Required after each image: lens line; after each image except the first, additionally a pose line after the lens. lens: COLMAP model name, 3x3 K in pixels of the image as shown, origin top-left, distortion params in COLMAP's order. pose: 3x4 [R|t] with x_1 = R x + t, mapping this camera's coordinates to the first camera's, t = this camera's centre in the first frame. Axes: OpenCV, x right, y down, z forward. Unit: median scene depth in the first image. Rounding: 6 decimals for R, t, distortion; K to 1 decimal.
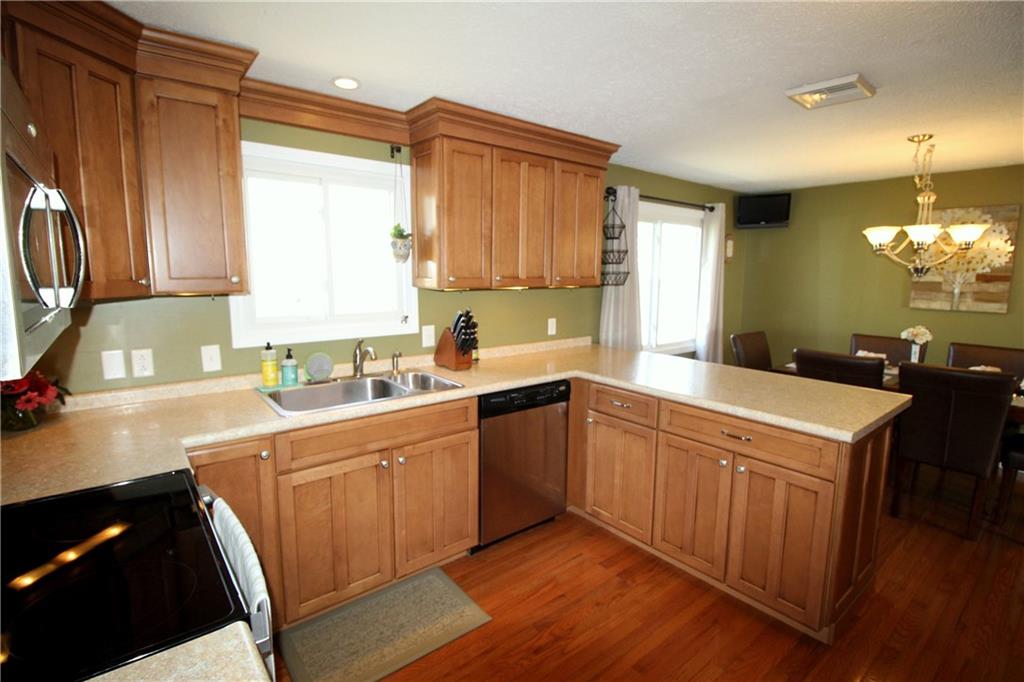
lens RADIAL K [[488.9, 0, 512.0], [0, 488.9, 341.0], [0, 0, 1]] dist [-0.001210, -0.013391]
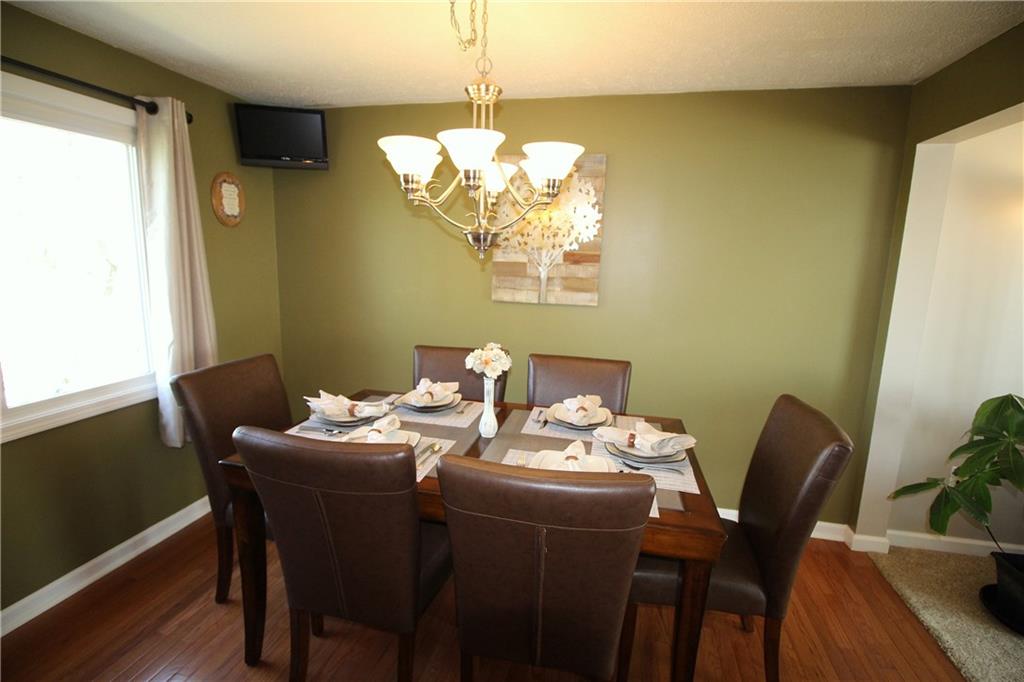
lens RADIAL K [[488.9, 0, 512.0], [0, 488.9, 341.0], [0, 0, 1]] dist [-0.001210, -0.013391]
pose [[0.785895, -0.085278, 0.612452, 0.450684], [0.060589, 0.996299, 0.060977, -0.056623], [-0.615385, -0.010814, 0.788153, 0.477840]]
